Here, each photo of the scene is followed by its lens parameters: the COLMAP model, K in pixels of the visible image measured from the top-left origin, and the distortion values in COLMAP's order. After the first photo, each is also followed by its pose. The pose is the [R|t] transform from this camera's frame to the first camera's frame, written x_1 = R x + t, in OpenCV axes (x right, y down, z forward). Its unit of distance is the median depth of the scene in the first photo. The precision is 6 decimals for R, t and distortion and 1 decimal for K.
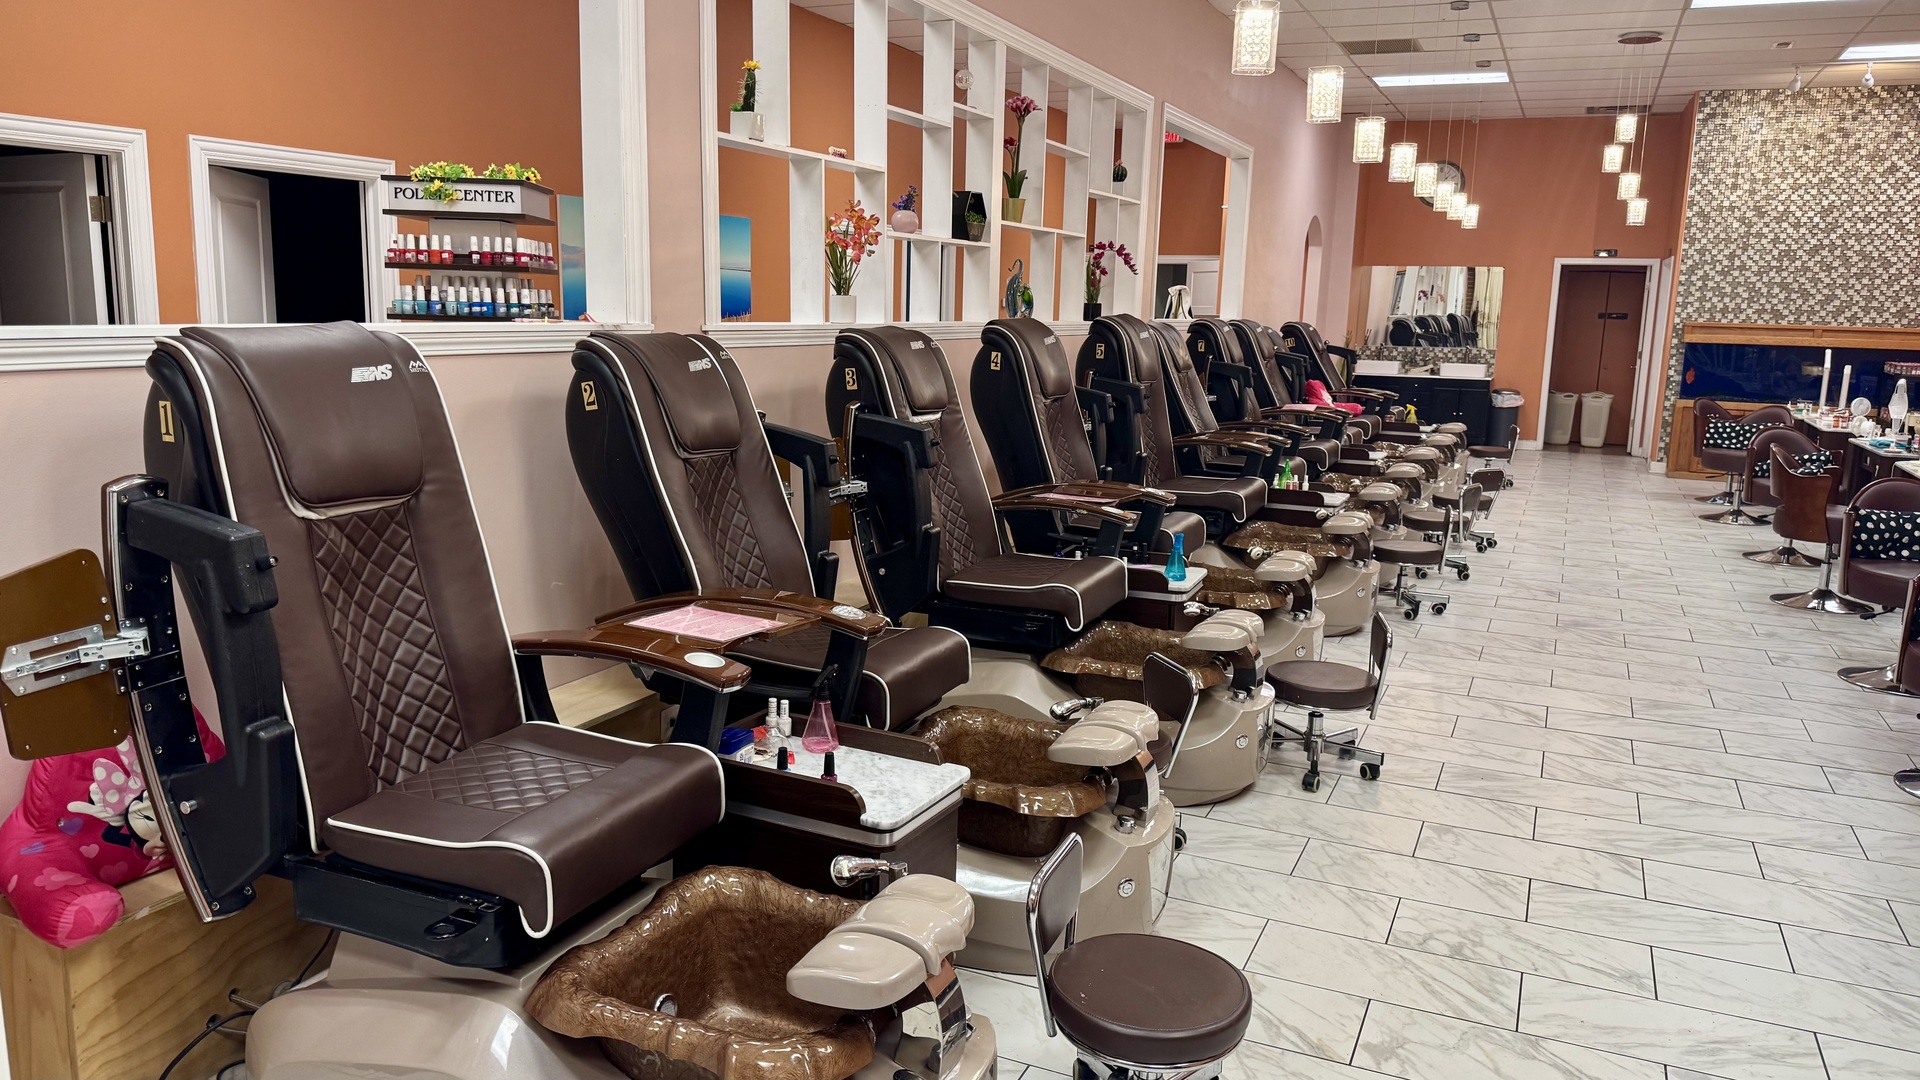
lens RADIAL K [[1372.8, 0, 959.4], [0, 1372.8, 539.7], [0, 0, 1]] dist [-0.002126, -0.004504]
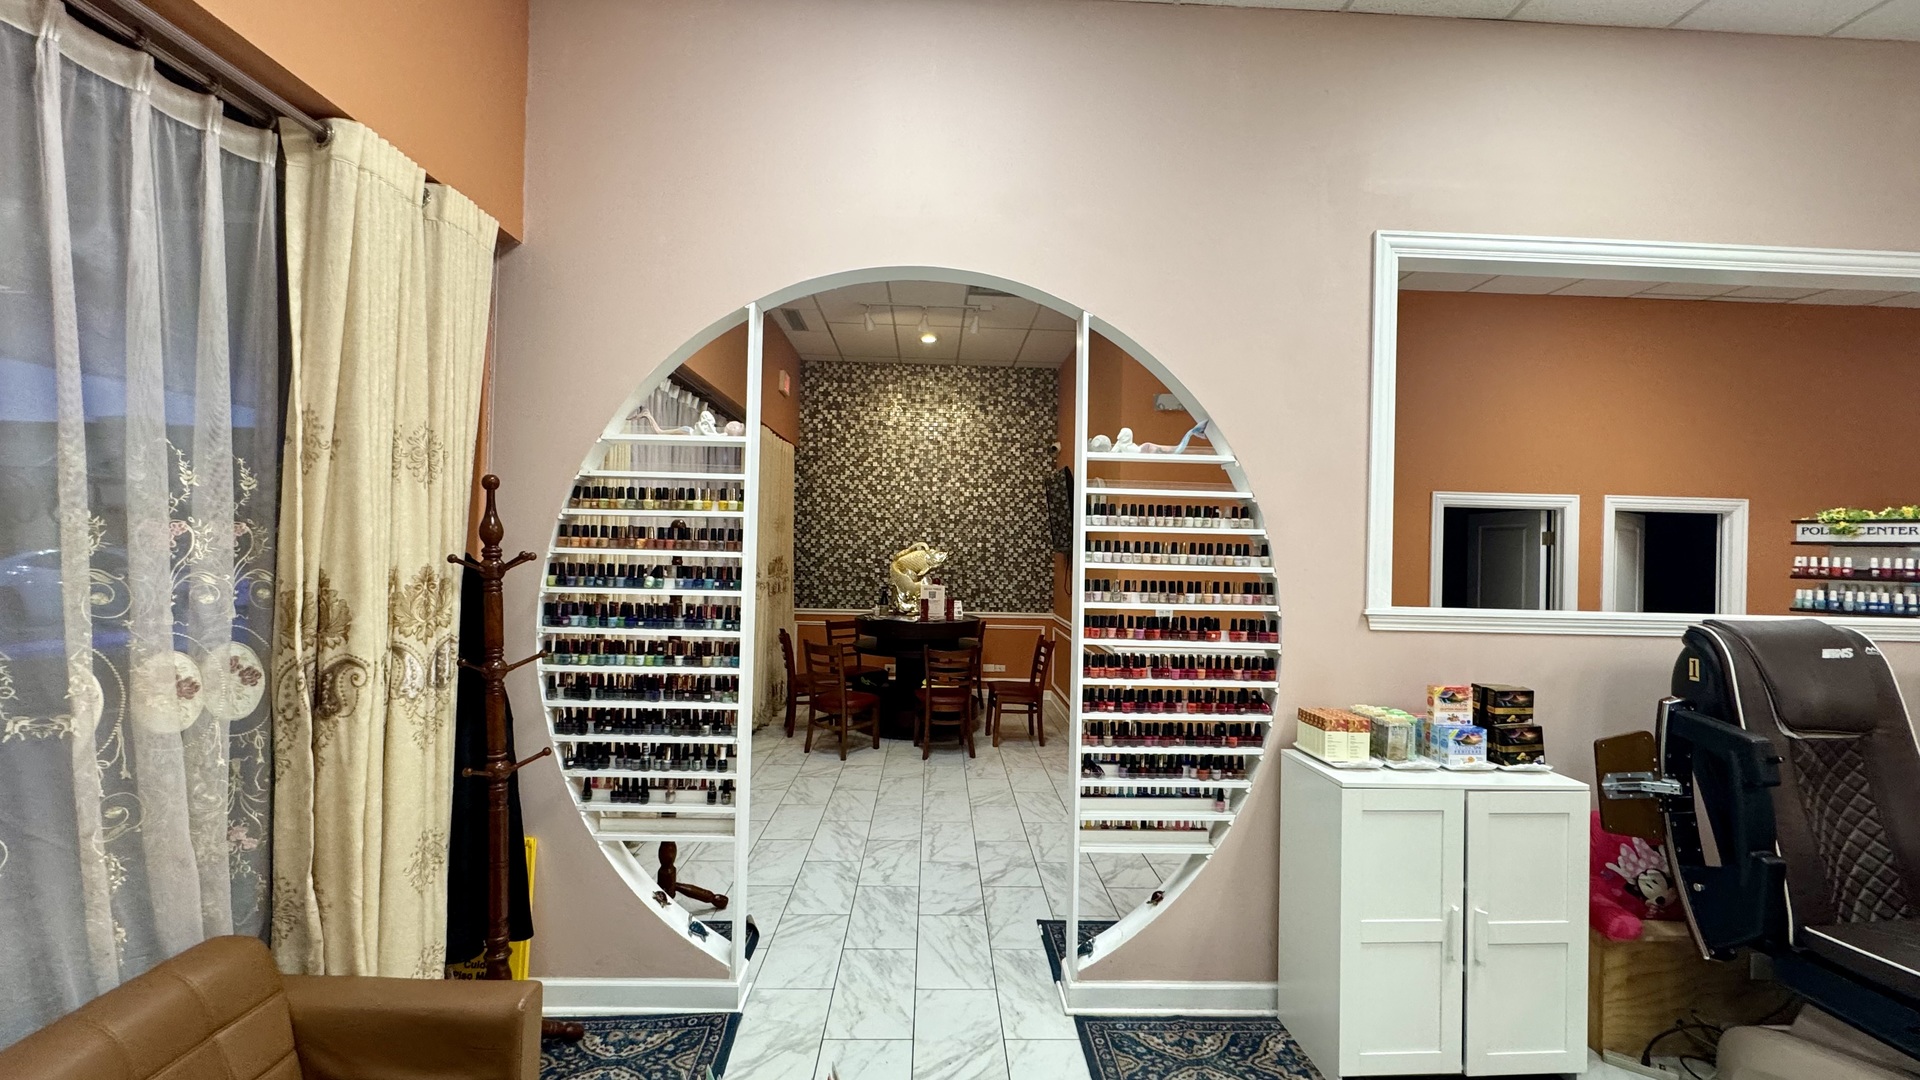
lens RADIAL K [[794.5, 0, 963.1], [0, 794.5, 544.0], [0, 0, 1]] dist [-0.004373, 0.001465]
pose [[0.449301, -0.018512, -0.893189, -0.056974], [-0.169620, 0.979832, -0.105632, 0.024848], [0.877130, 0.198963, 0.437100, -0.323790]]
